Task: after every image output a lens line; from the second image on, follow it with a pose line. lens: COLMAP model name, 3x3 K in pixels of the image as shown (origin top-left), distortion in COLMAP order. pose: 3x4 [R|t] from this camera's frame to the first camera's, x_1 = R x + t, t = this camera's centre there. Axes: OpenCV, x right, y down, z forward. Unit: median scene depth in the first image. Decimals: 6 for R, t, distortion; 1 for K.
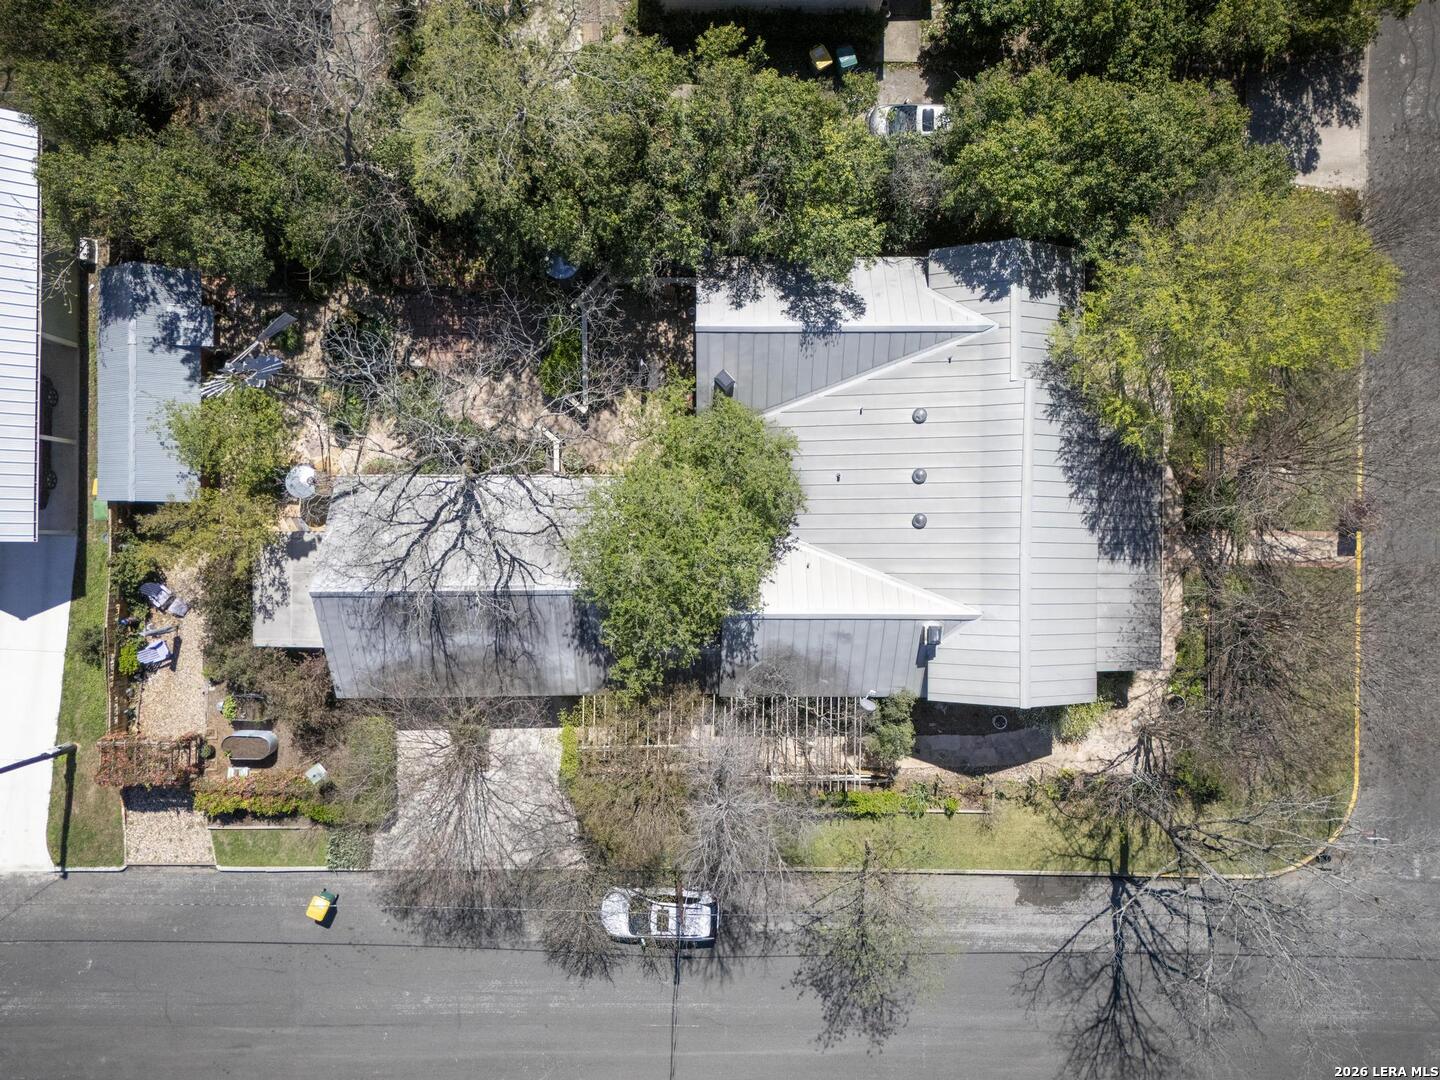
lens RADIAL K [[1055.8, 0, 721.5], [0, 1055.8, 536.4], [0, 0, 1]] dist [0.062579, -0.045783]
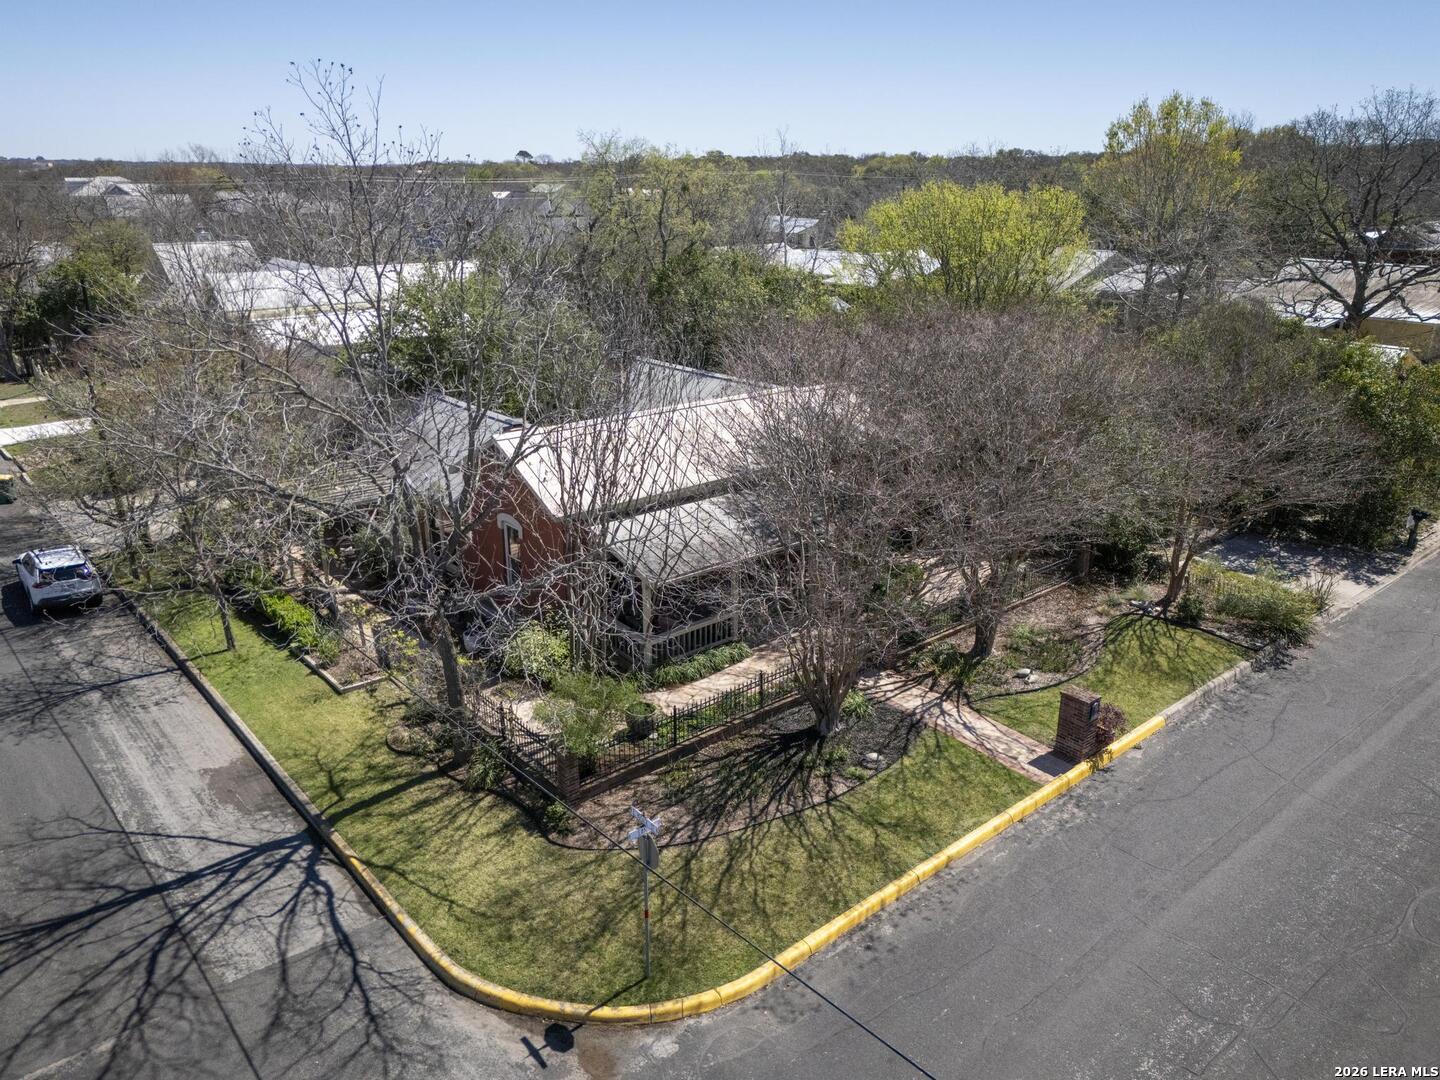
lens RADIAL K [[1055.8, 0, 721.5], [0, 1055.8, 536.4], [0, 0, 1]] dist [0.062579, -0.045783]
pose [[0.652397, 0.233021, -0.721165, 0.846826], [-0.757630, 0.224811, -0.612745, 0.458569], [0.019343, 0.946130, 0.323210, 0.703661]]
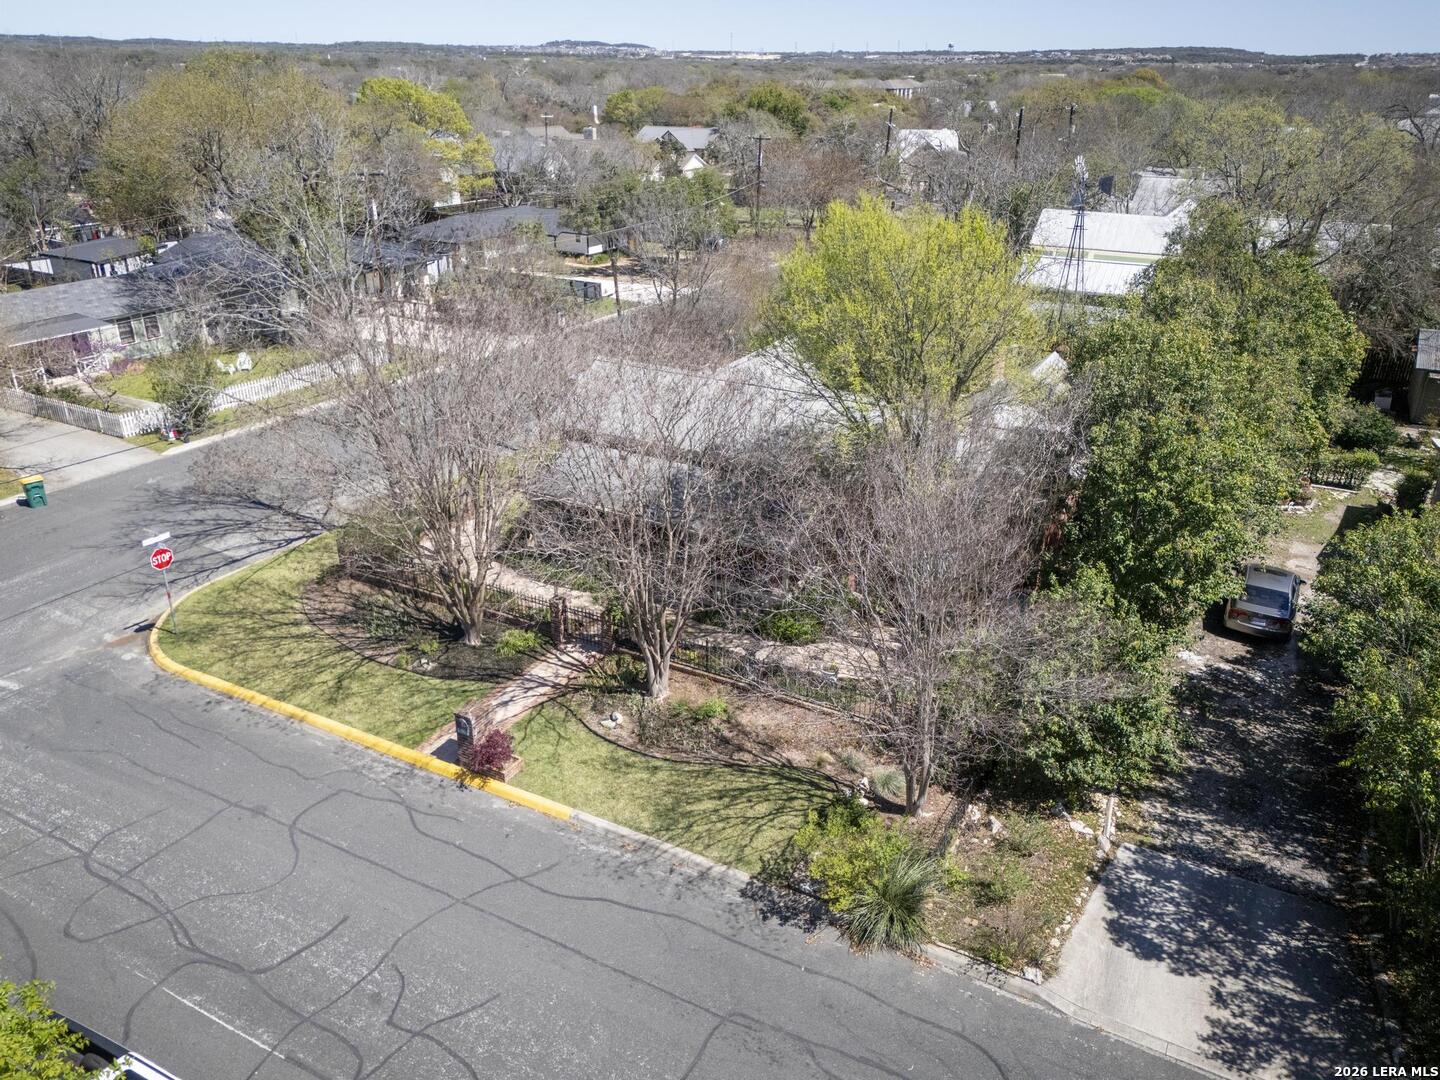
lens RADIAL K [[1055.8, 0, 721.5], [0, 1055.8, 536.4], [0, 0, 1]] dist [0.062579, -0.045783]
pose [[-0.476249, 0.338694, -0.811463, 0.955524], [-0.879293, -0.189333, 0.437033, -0.362282], [-0.005616, 0.921650, 0.387981, 0.658434]]
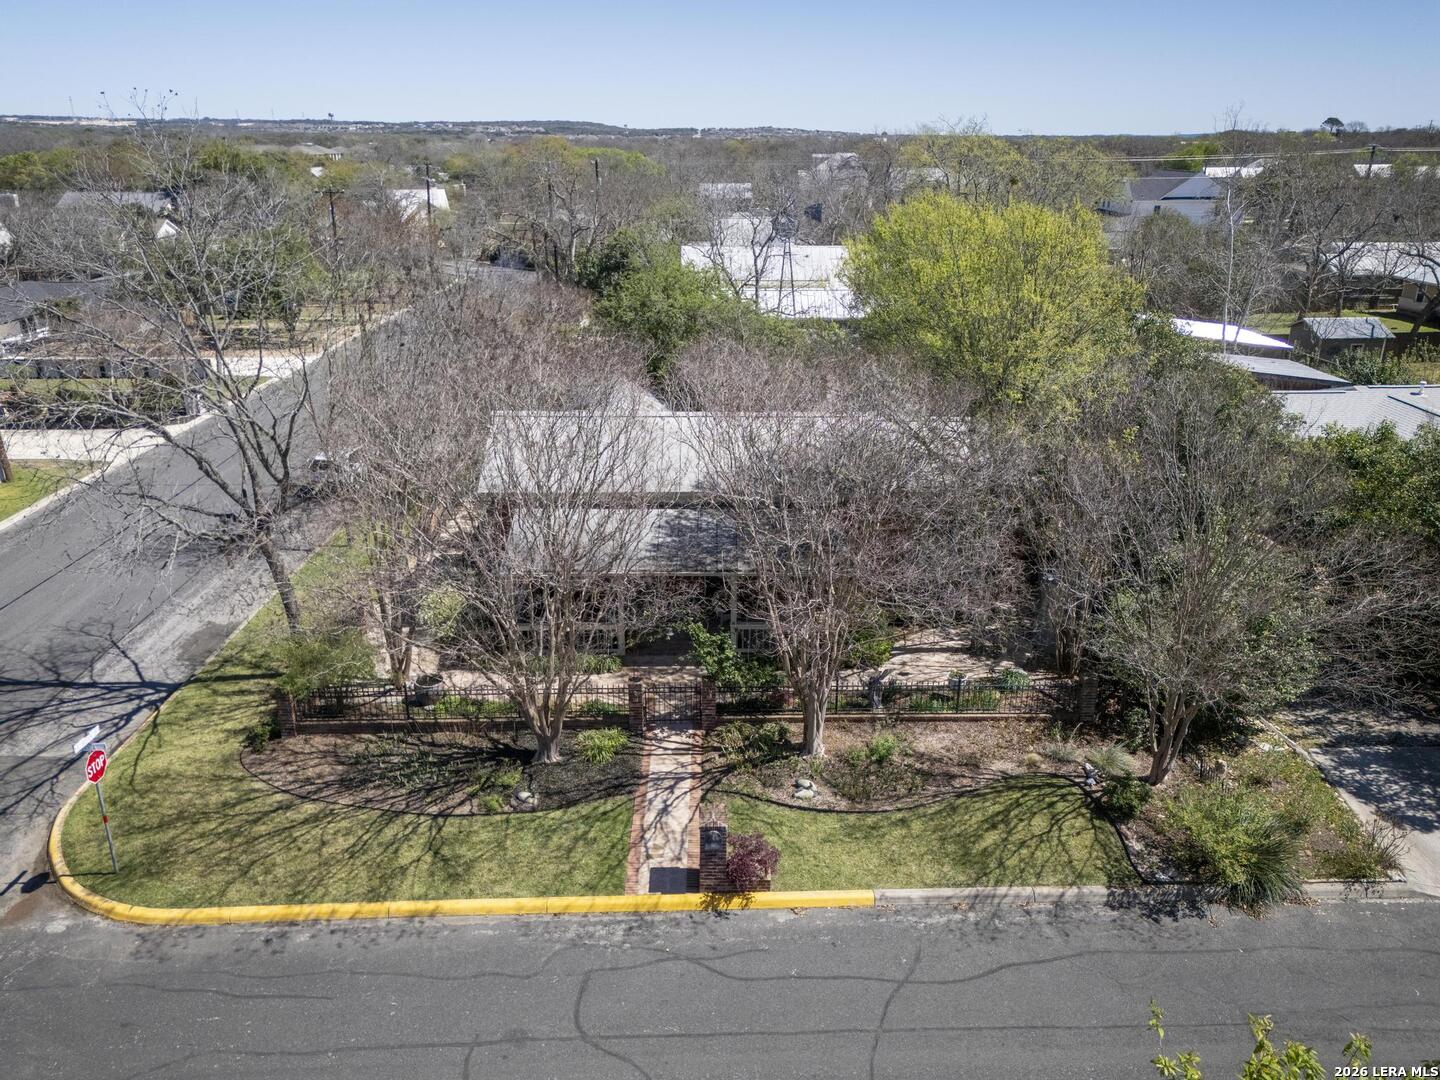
lens RADIAL K [[1055.8, 0, 721.5], [0, 1055.8, 536.4], [0, 0, 1]] dist [0.062579, -0.045783]
pose [[0.027582, 0.336154, -0.941403, 0.987390], [-0.999589, 0.016674, -0.023333, -0.005430], [0.007853, 0.941659, 0.336476, 0.692130]]
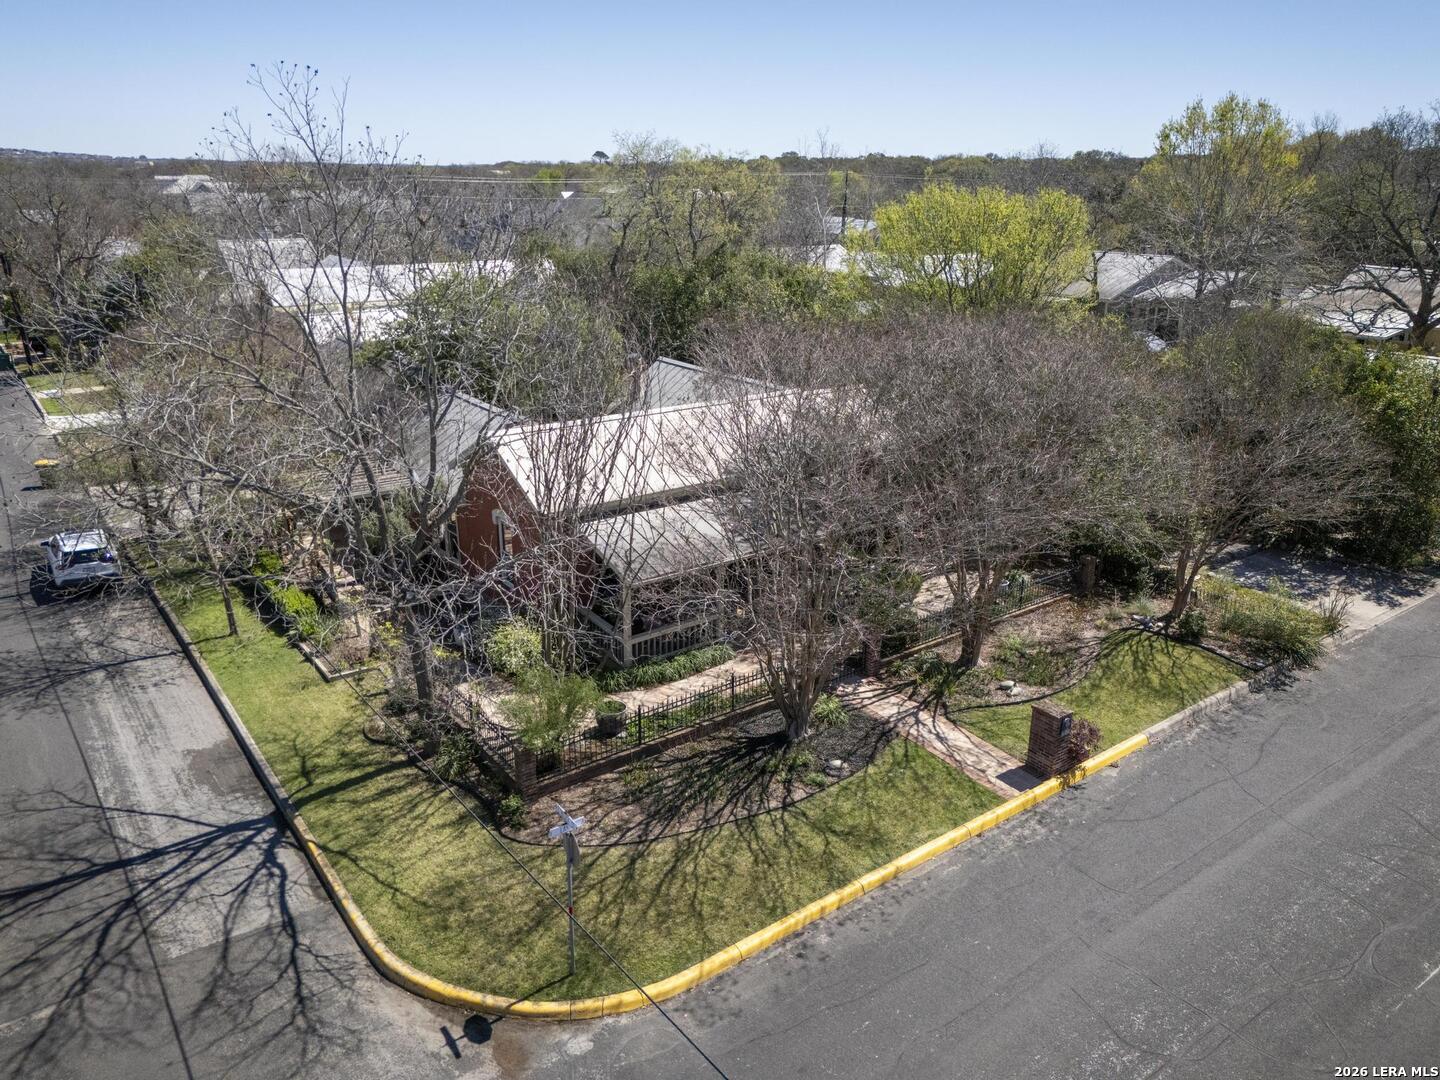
lens RADIAL K [[1055.8, 0, 721.5], [0, 1055.8, 536.4], [0, 0, 1]] dist [0.062579, -0.045783]
pose [[0.598720, 0.249400, -0.761140, 0.878833], [-0.800835, 0.203091, -0.563399, 0.418039], [0.014069, 0.946865, 0.321323, 0.704280]]
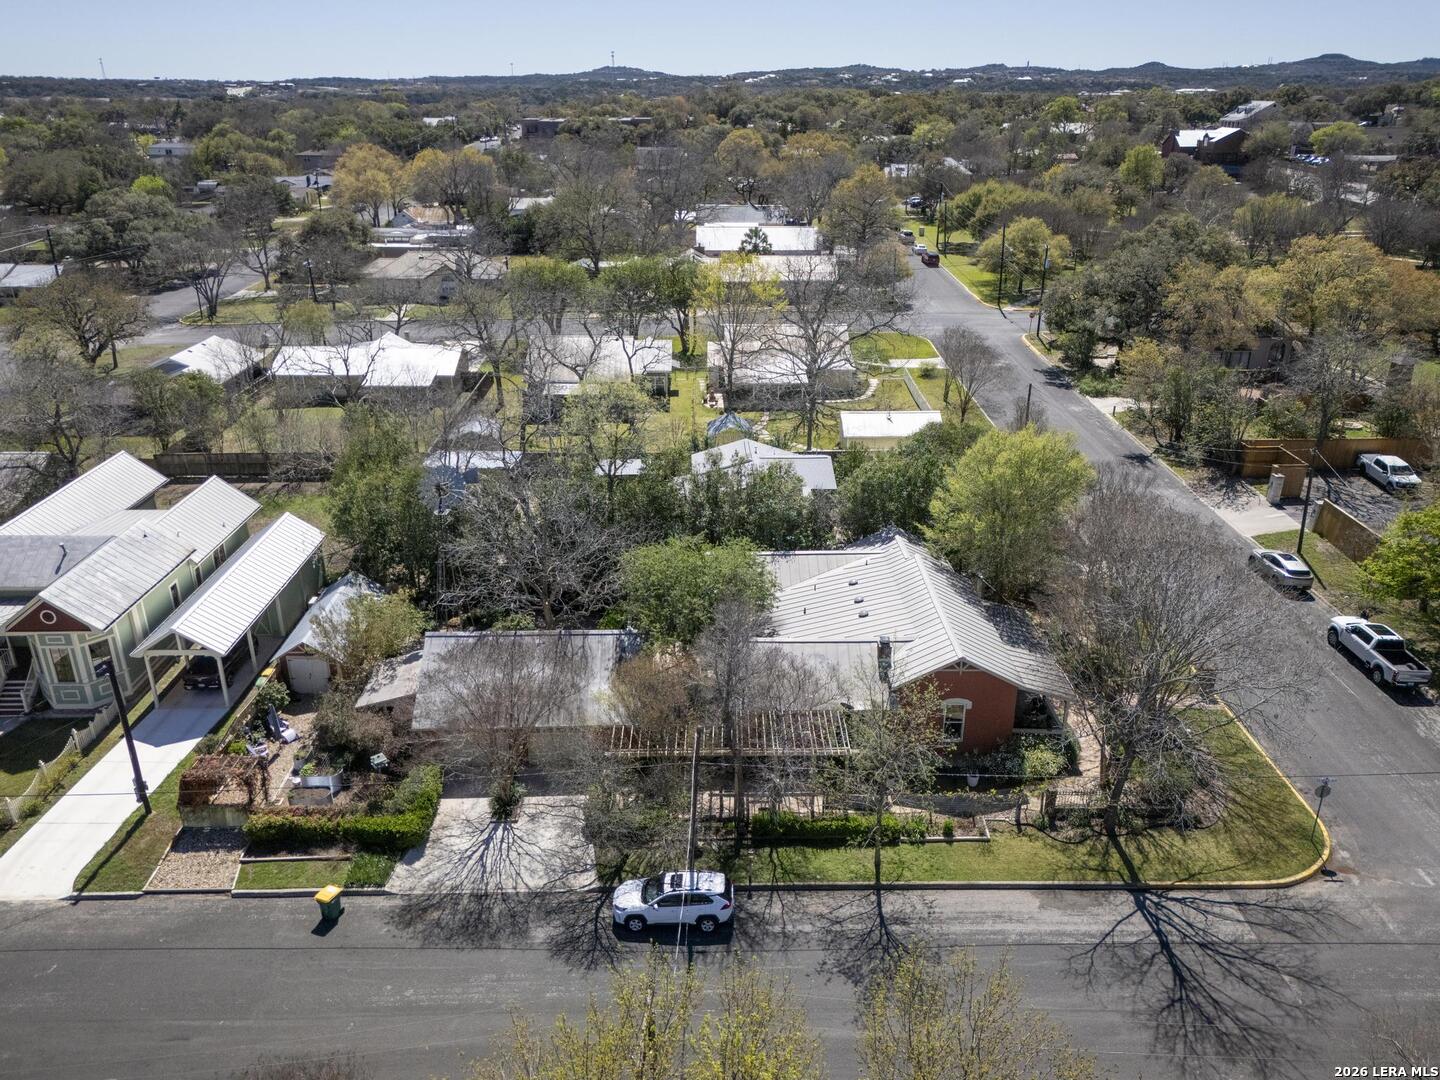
lens RADIAL K [[1055.8, 0, 721.5], [0, 1055.8, 536.4], [0, 0, 1]] dist [0.062579, -0.045783]
pose [[0.999645, -0.021974, 0.015079, -0.020641], [0.022532, 0.394720, -0.918525, 1.101048], [0.014231, 0.918539, 0.395075, 0.302294]]
